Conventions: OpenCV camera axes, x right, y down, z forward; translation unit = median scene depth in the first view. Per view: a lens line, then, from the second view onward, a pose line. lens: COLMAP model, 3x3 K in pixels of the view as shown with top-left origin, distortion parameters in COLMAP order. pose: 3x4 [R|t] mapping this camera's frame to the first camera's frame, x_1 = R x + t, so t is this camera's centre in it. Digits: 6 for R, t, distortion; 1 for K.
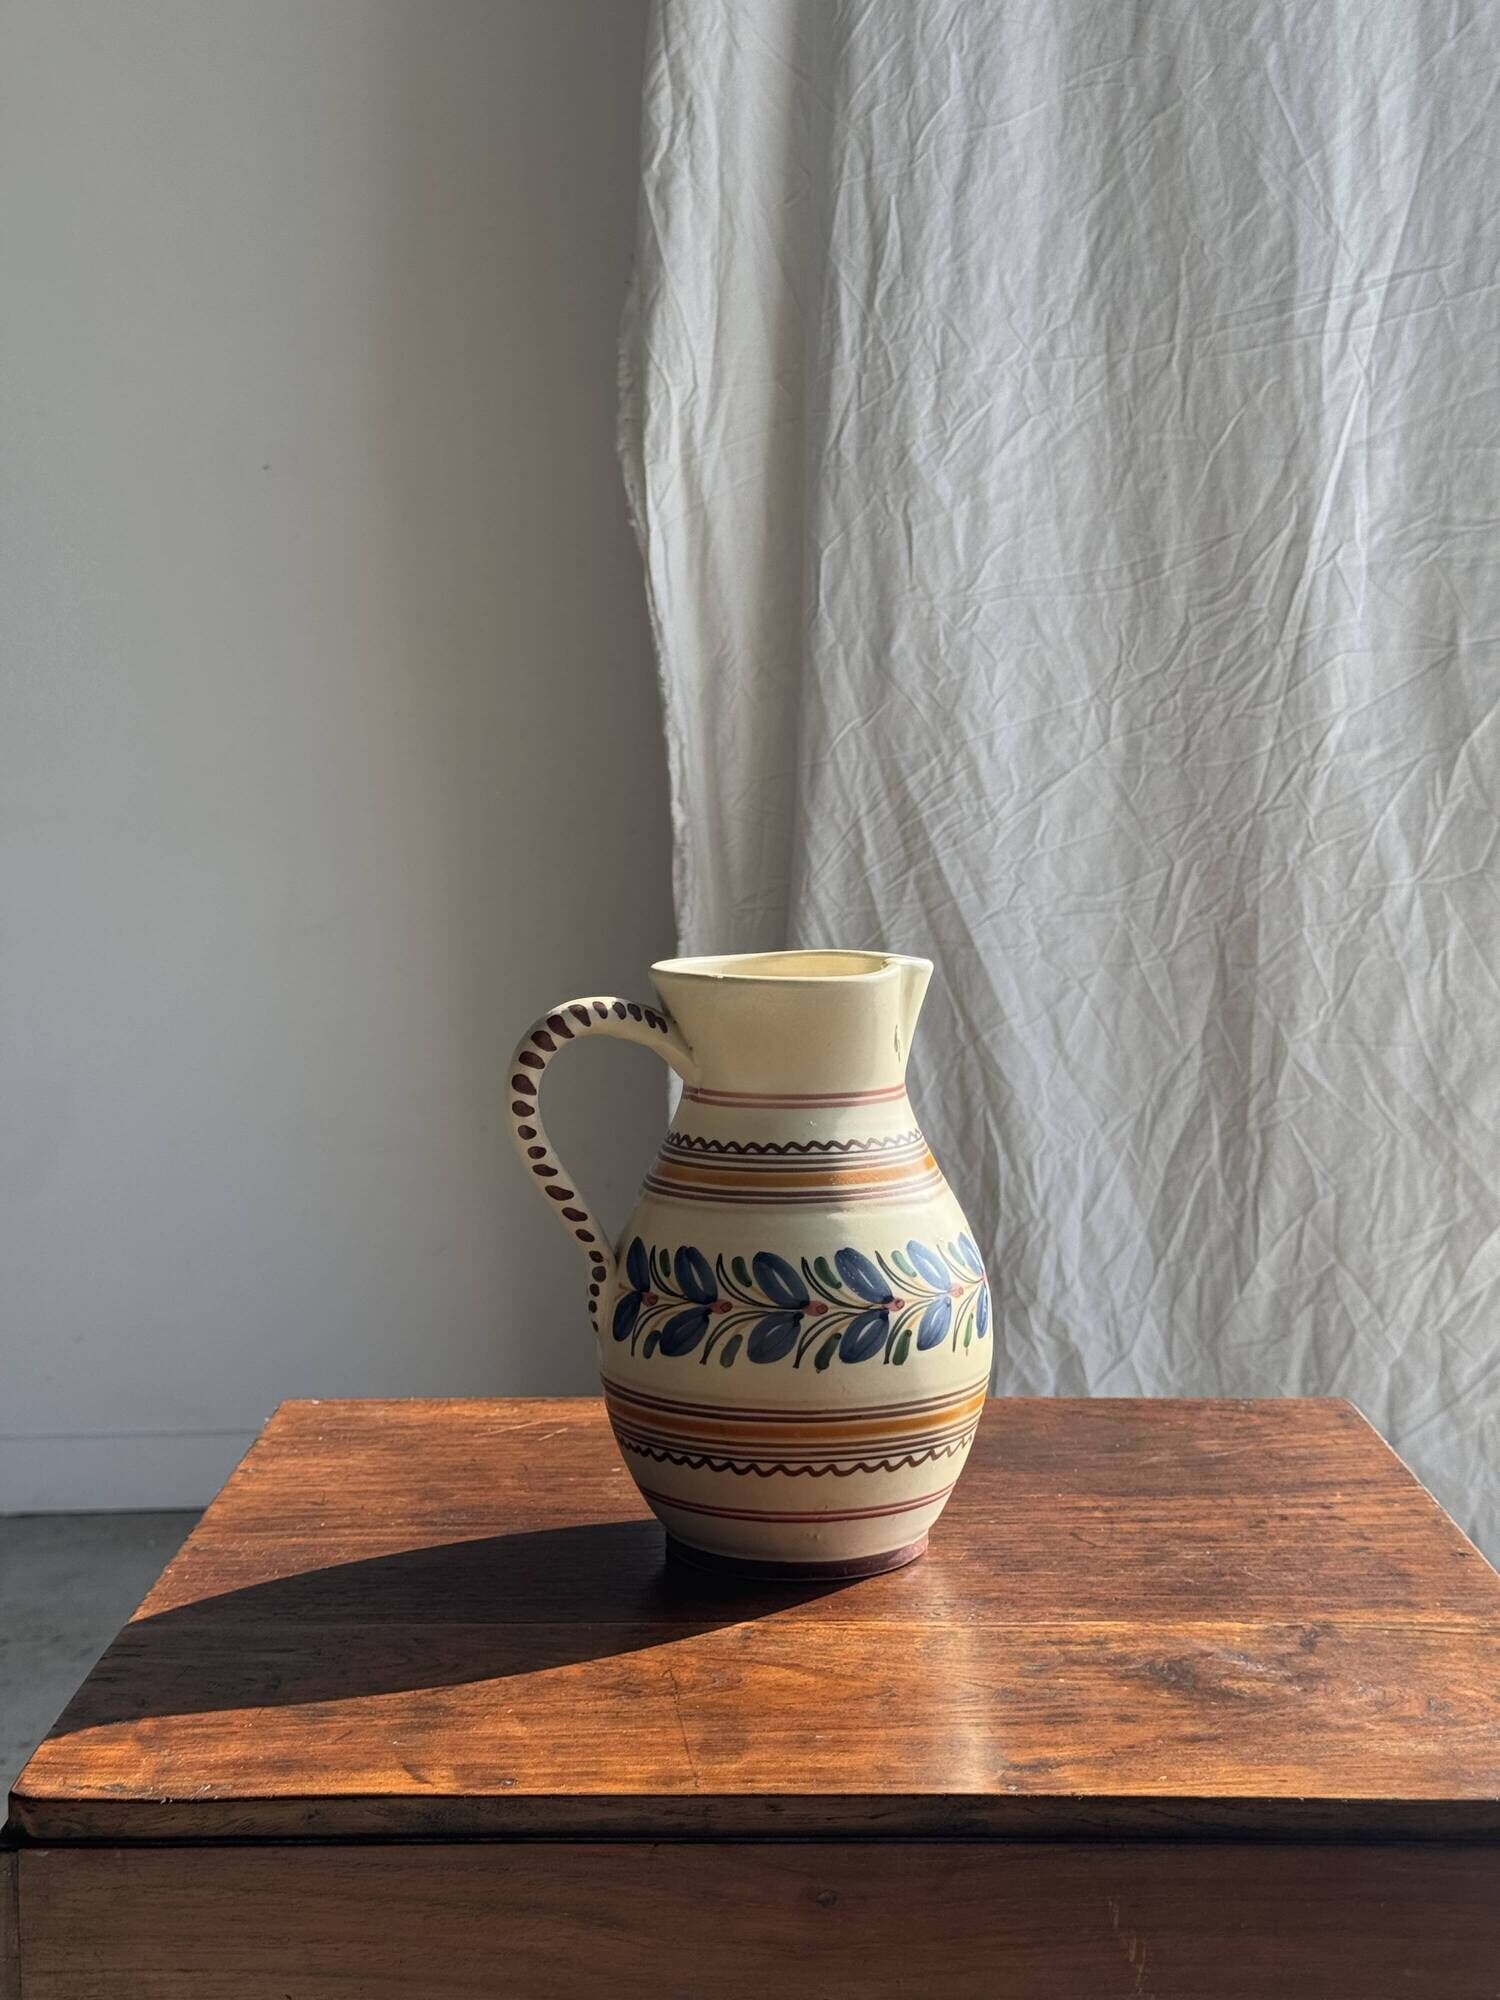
lens RADIAL K [[2830.2, 0, 754.2], [0, 2830.2, 995.4], [0, 0, 1]] dist [0.181950, -0.369893]
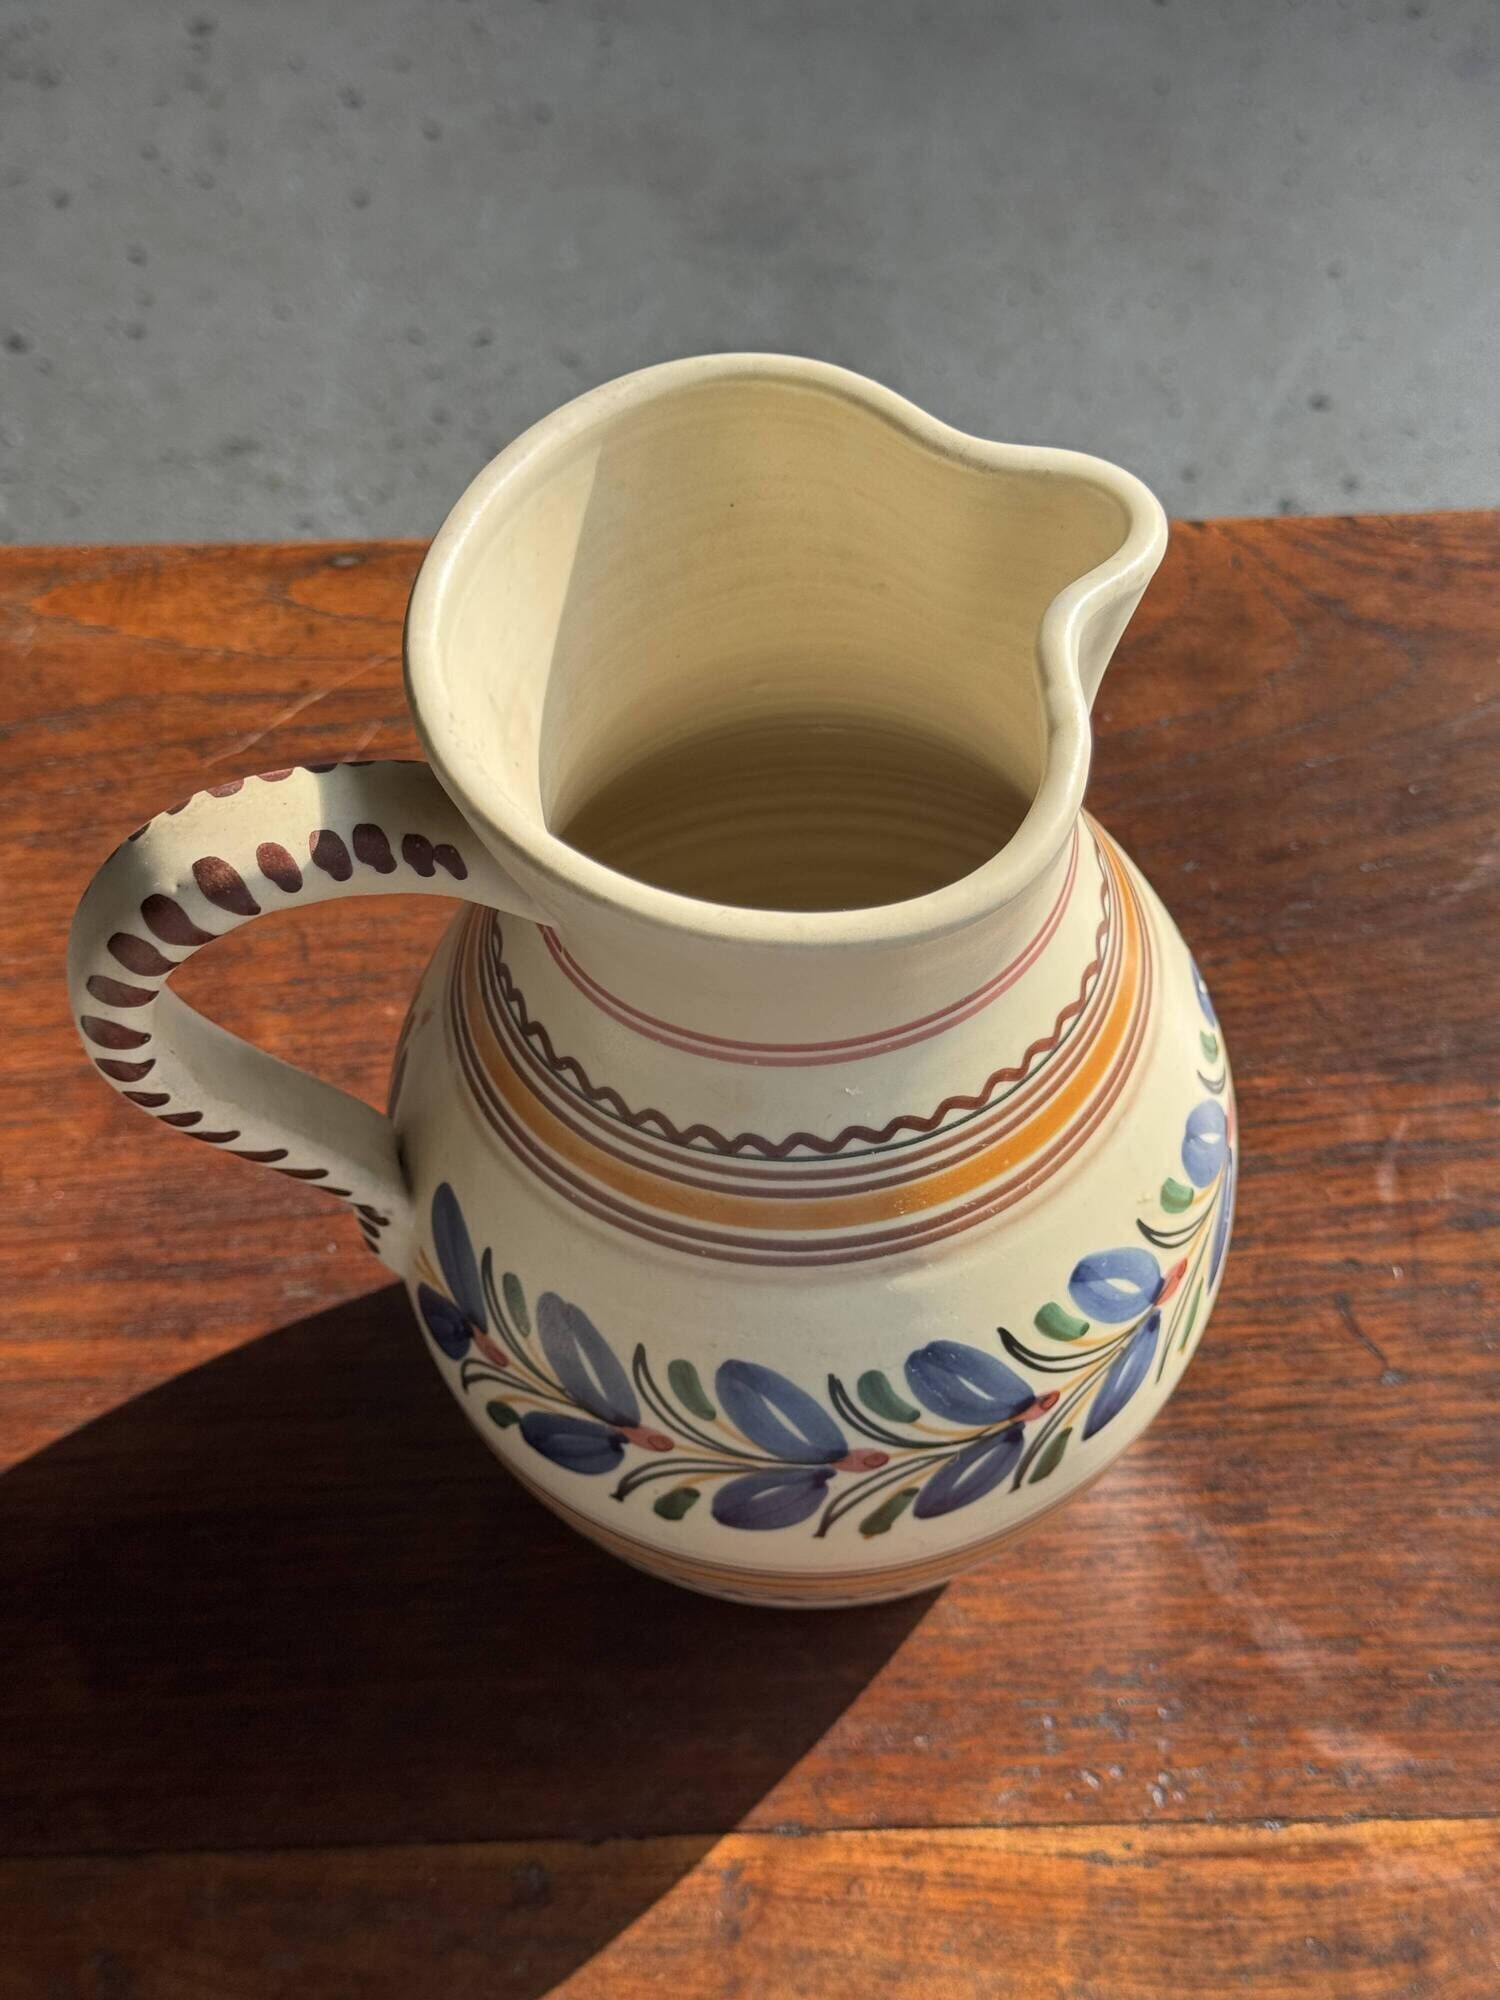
lens RADIAL K [[2843.8, 0, 763.6], [0, 2843.8, 1012.1], [0, 0, 1]] dist [0.209359, -0.554343]
pose [[0.999473, -0.030964, -0.009758, 0.010821], [0.027501, 0.647747, 0.761359, -0.232097], [-0.017254, -0.761226, 0.648257, 0.640011]]
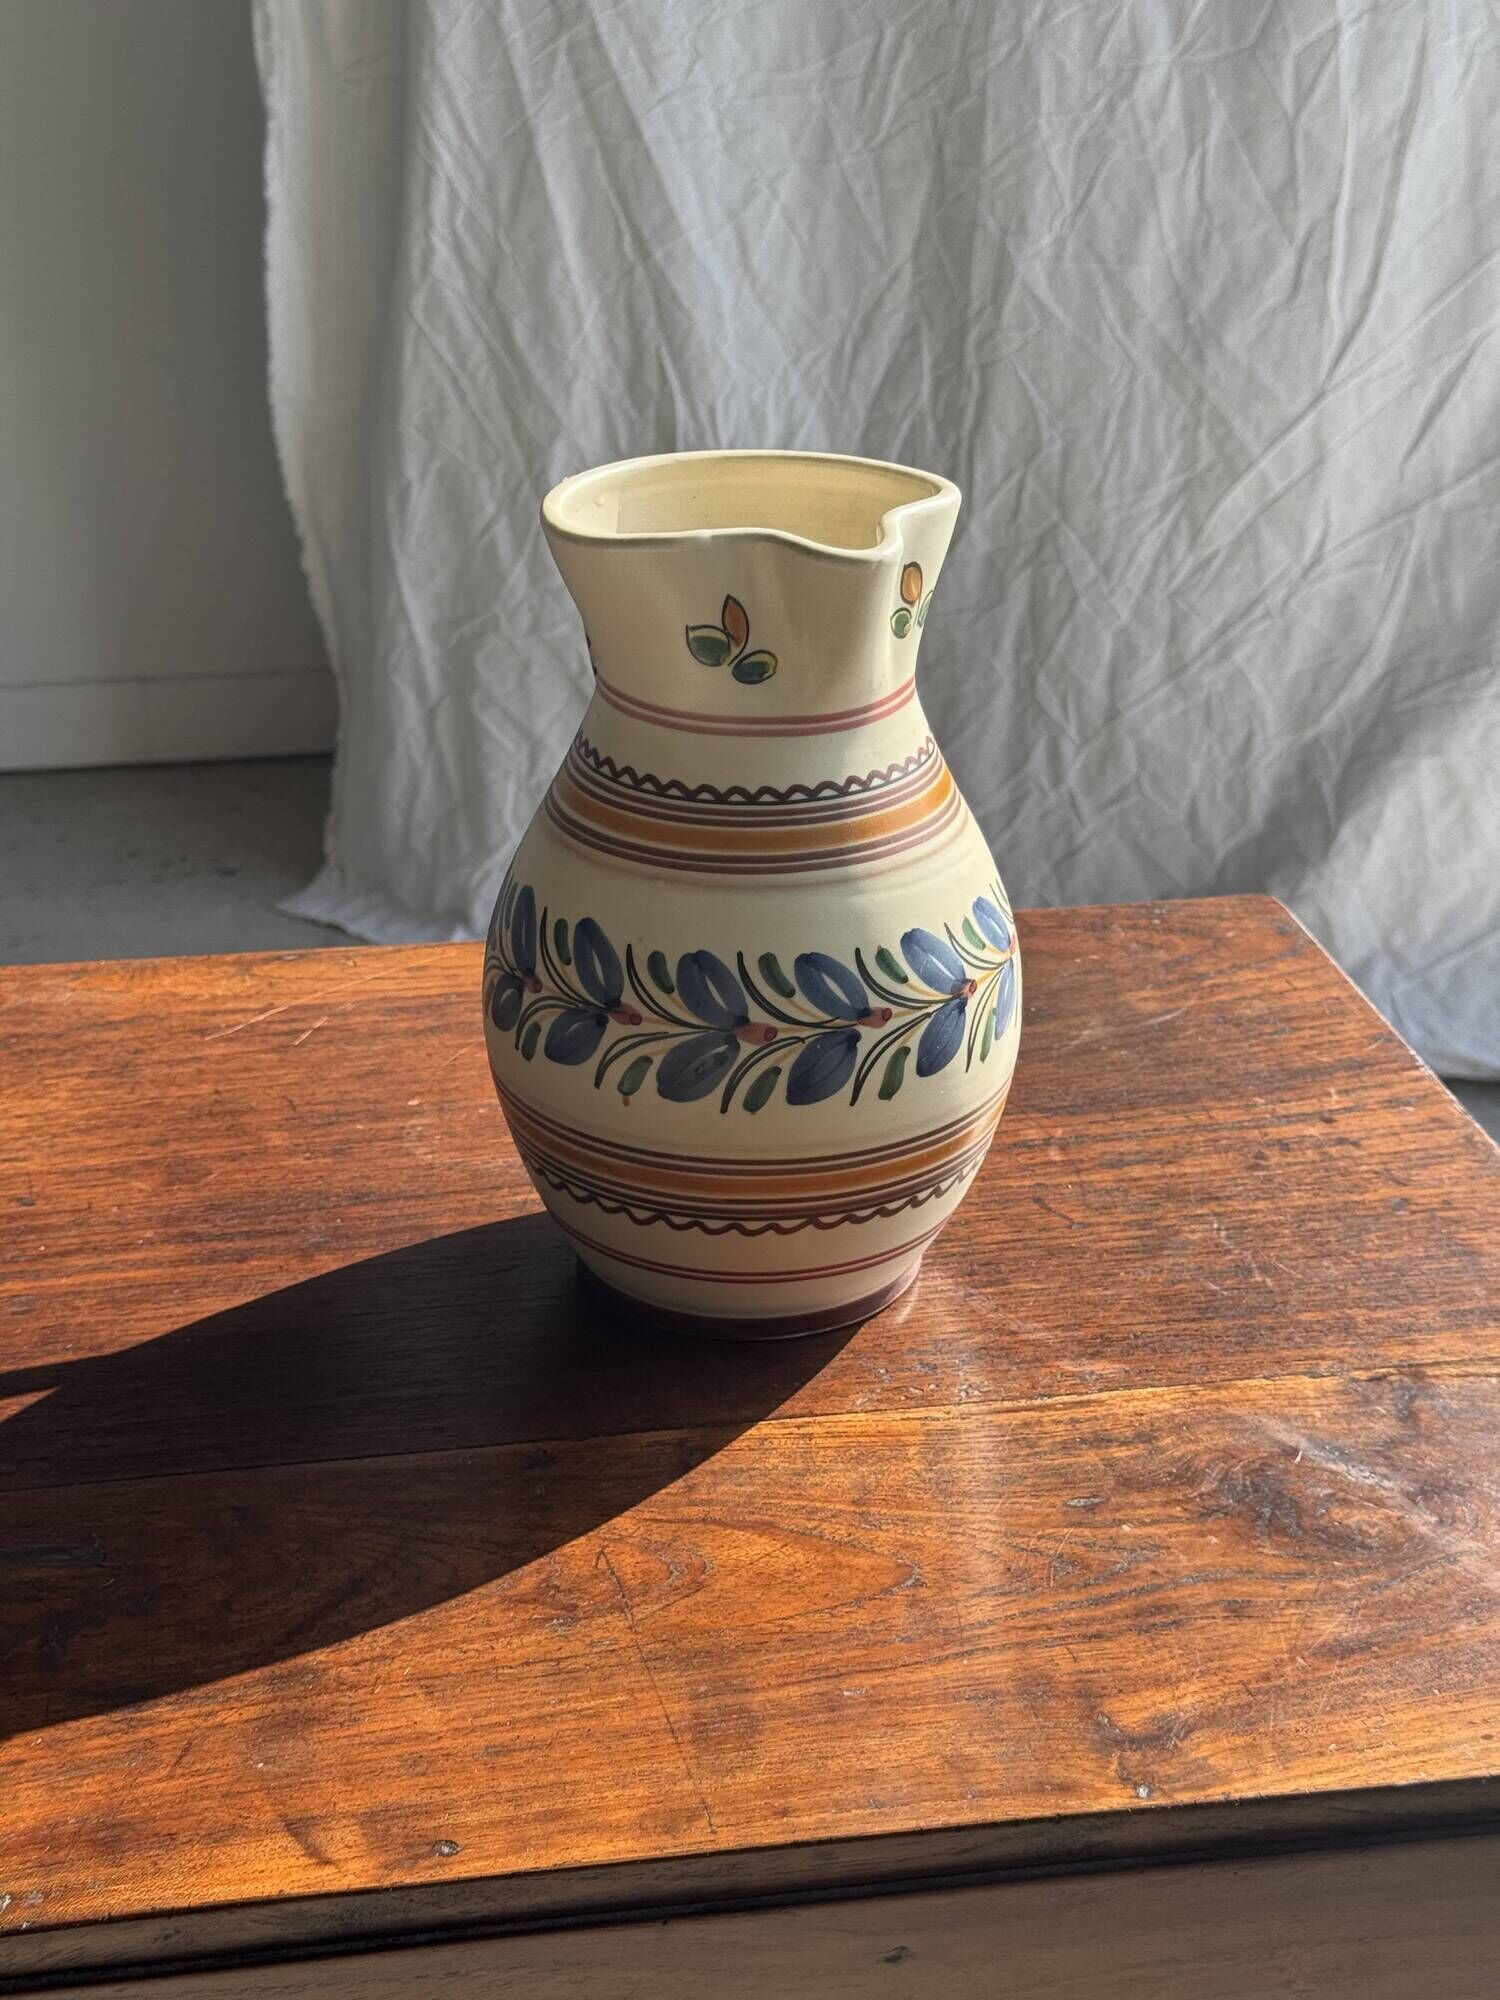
lens RADIAL K [[2824.7, 0, 751.6], [0, 2824.7, 1024.2], [0, 0, 1]] dist [0.175815, -0.378115]
pose [[0.985321, -0.062790, 0.158743, -0.078169], [0.006042, 0.942144, 0.335155, -0.107026], [-0.170603, -0.329276, 0.928694, 0.283279]]
